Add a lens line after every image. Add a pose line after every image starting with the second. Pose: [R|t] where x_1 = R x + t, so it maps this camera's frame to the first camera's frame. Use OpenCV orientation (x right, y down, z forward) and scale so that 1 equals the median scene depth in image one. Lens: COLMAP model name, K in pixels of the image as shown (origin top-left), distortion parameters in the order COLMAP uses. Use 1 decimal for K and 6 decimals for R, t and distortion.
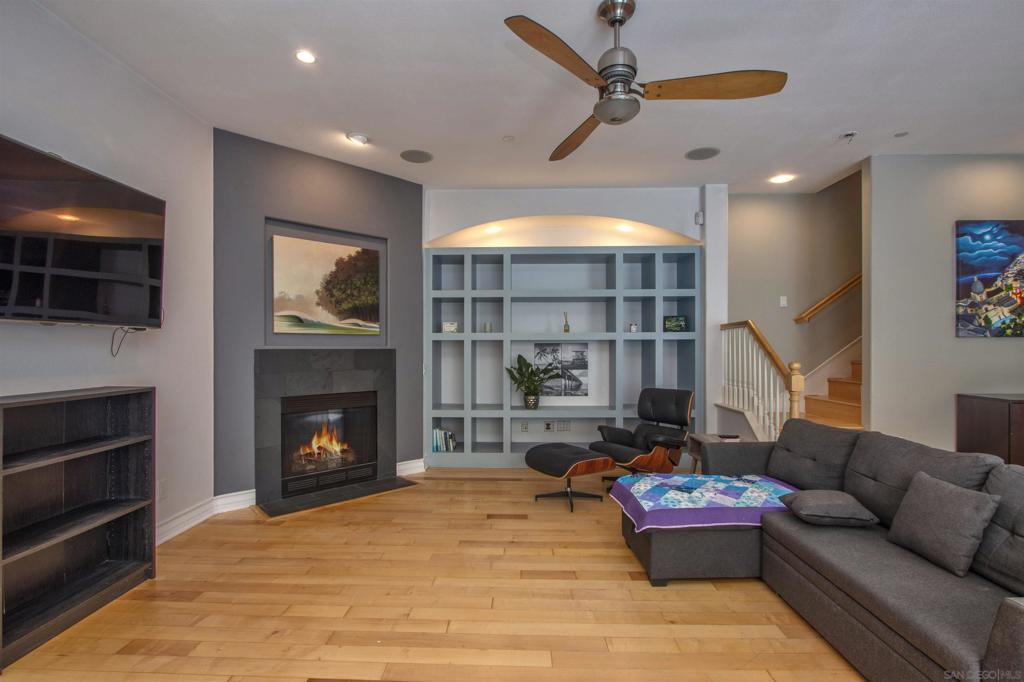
lens RADIAL K [[475.2, 0, 505.3], [0, 475.2, 357.1], [0, 0, 1]] dist [-0.025111, 0.005250]
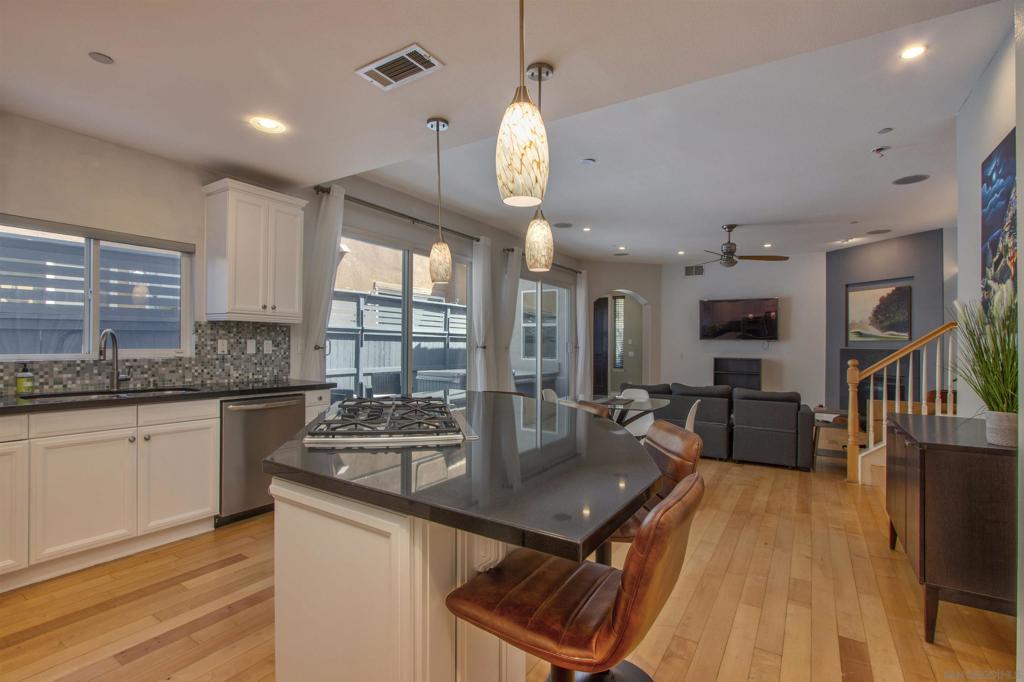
lens RADIAL K [[475.2, 0, 512.0], [0, 475.2, 346.8], [0, 0, 1]] dist [-0.025111, 0.005250]
pose [[-0.508187, -0.000491, -0.861247, 1.935691], [-0.028013, 0.999480, 0.015959, -0.016120], [0.860791, 0.032236, -0.507936, 0.760931]]
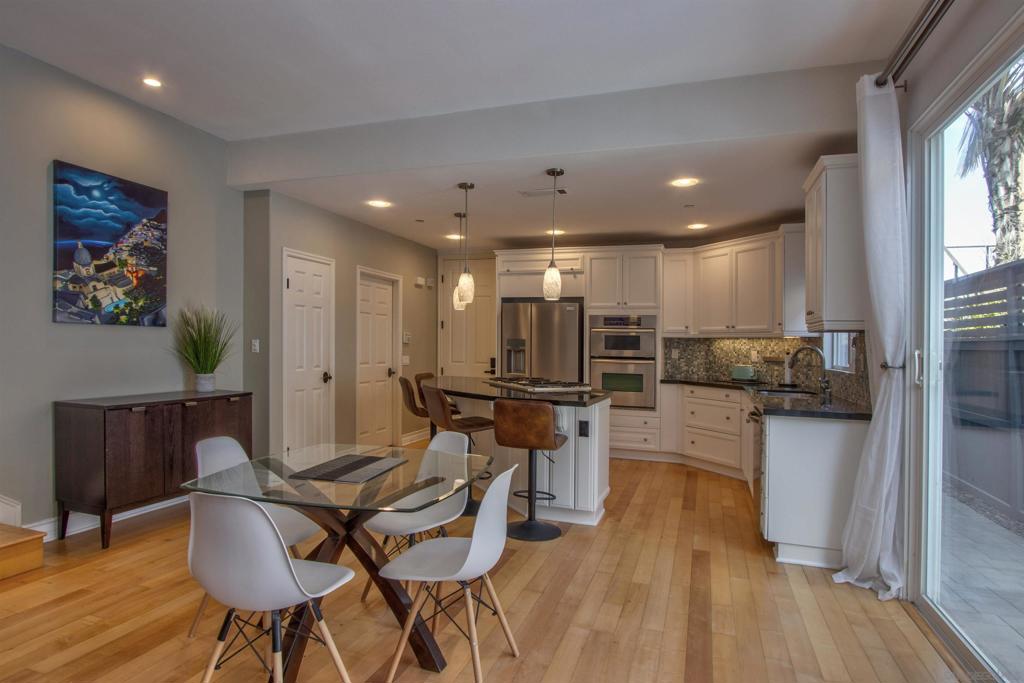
lens RADIAL K [[567.6, 0, 515.8], [0, 567.6, 356.7], [0, 0, 1]] dist [-0.030870, 0.003100]
pose [[0.287231, -0.010872, 0.957800, 0.354792], [-0.003623, 0.999916, 0.012436, -0.003592], [-0.957855, -0.007042, 0.287167, 0.076908]]
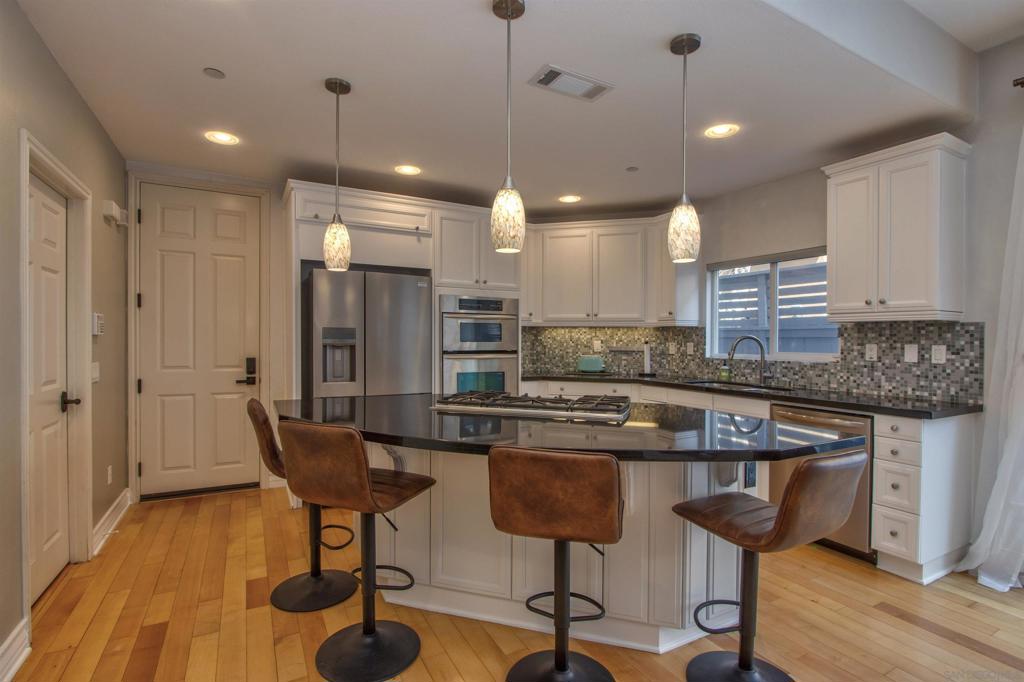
lens RADIAL K [[475.2, 0, 499.7], [0, 475.2, 348.3], [0, 0, 1]] dist [-0.025111, 0.005250]
pose [[-0.501371, -0.021314, 0.864970, 1.049022], [0.007026, 0.999563, 0.028704, -0.019355], [-0.865204, 0.020468, -0.501002, 0.737421]]
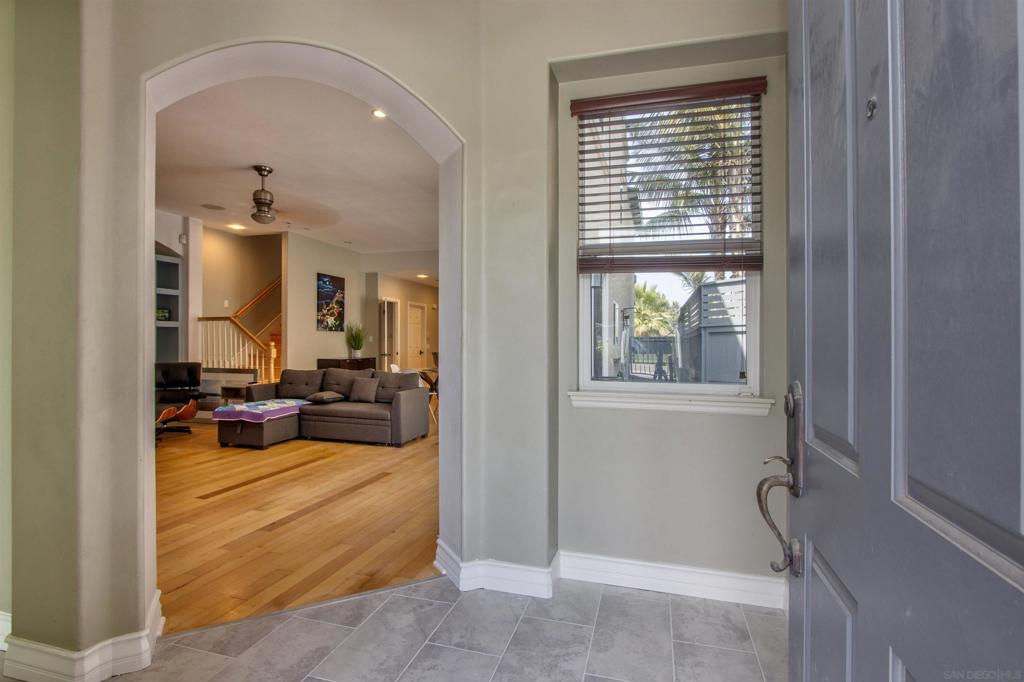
lens RADIAL K [[513.0, 0, 503.3], [0, 513.0, 340.0], [0, 0, 1]] dist [-0.004345, -0.000183]
pose [[0.263672, 0.009411, 0.964567, -0.955868], [0.005227, 0.999924, -0.011185, 0.026670], [-0.964598, 0.007991, 0.263603, -0.356804]]
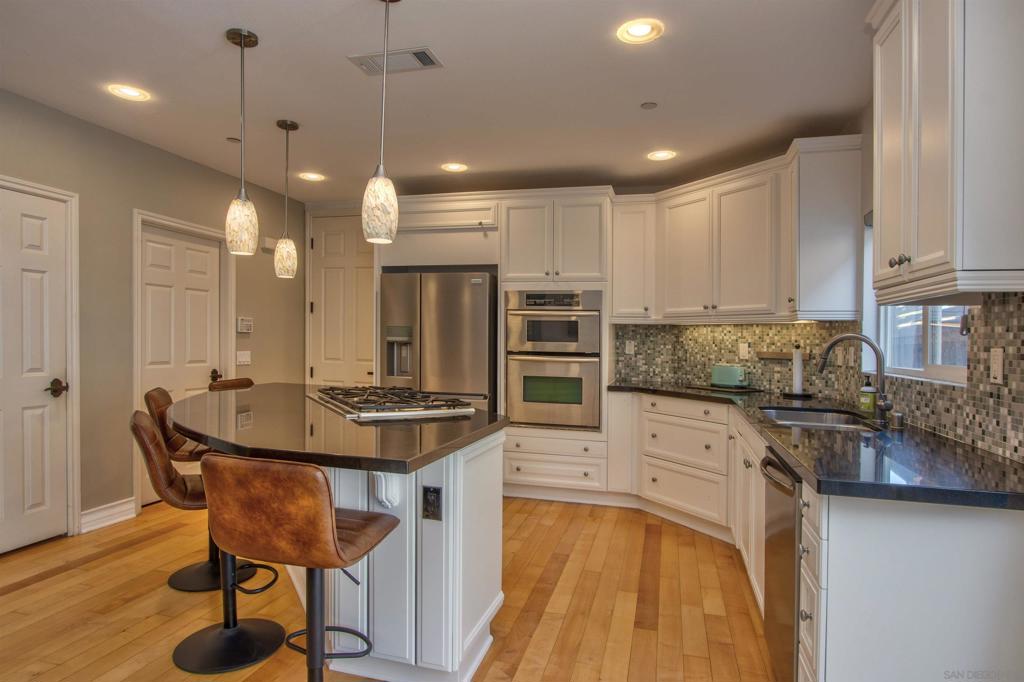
lens RADIAL K [[567.6, 0, 522.6], [0, 567.6, 355.4], [0, 0, 1]] dist [-0.030870, 0.003100]
pose [[0.217775, -0.021059, 0.975772, 0.897867], [-0.003275, 0.999746, 0.022308, -0.002183], [-0.975994, -0.008053, 0.217651, 0.068057]]
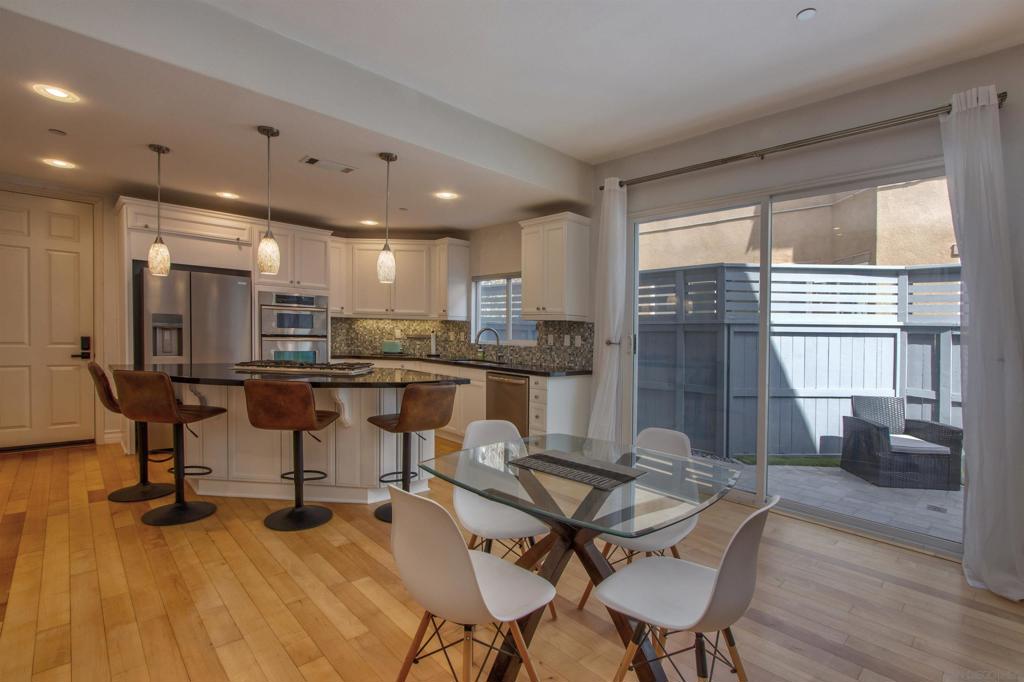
lens RADIAL K [[475.2, 0, 515.5], [0, 475.2, 355.9], [0, 0, 1]] dist [-0.025111, 0.005250]
pose [[-0.718859, -0.054435, 0.693021, 0.577101], [-0.017875, 0.998047, 0.059853, -0.016961], [-0.694926, 0.030638, -0.718428, 0.785465]]
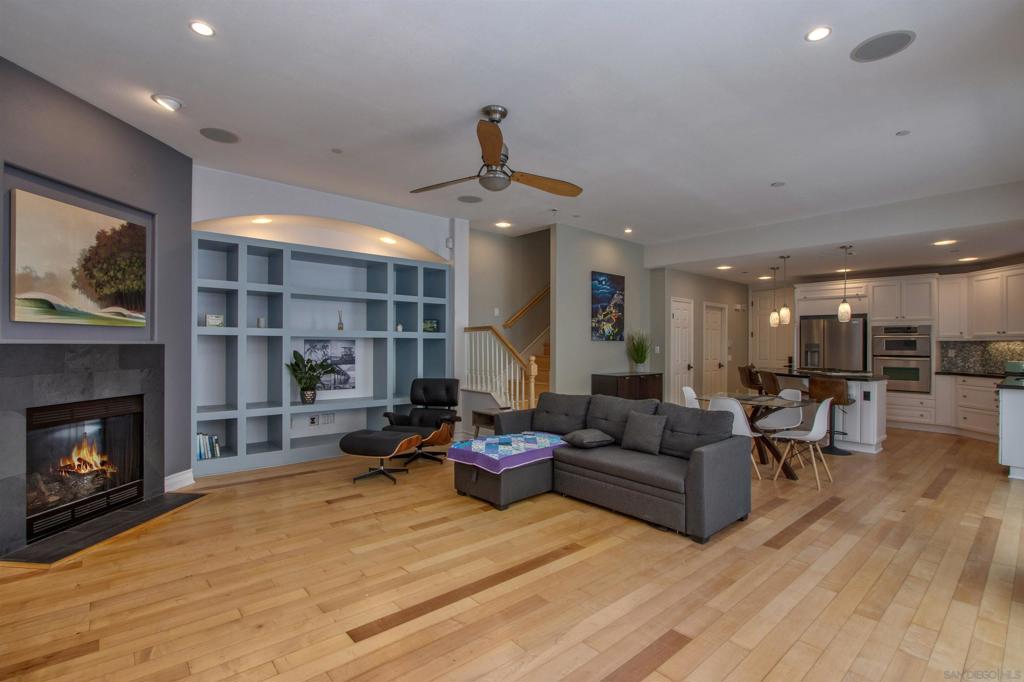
lens RADIAL K [[475.2, 0, 514.0], [0, 475.2, 354.2], [0, 0, 1]] dist [-0.025111, 0.005250]
pose [[0.730083, -0.005434, 0.683337, -0.407766], [0.002430, 0.999983, 0.005356, -0.002650], [-0.683354, -0.002250, 0.730083, -0.058322]]
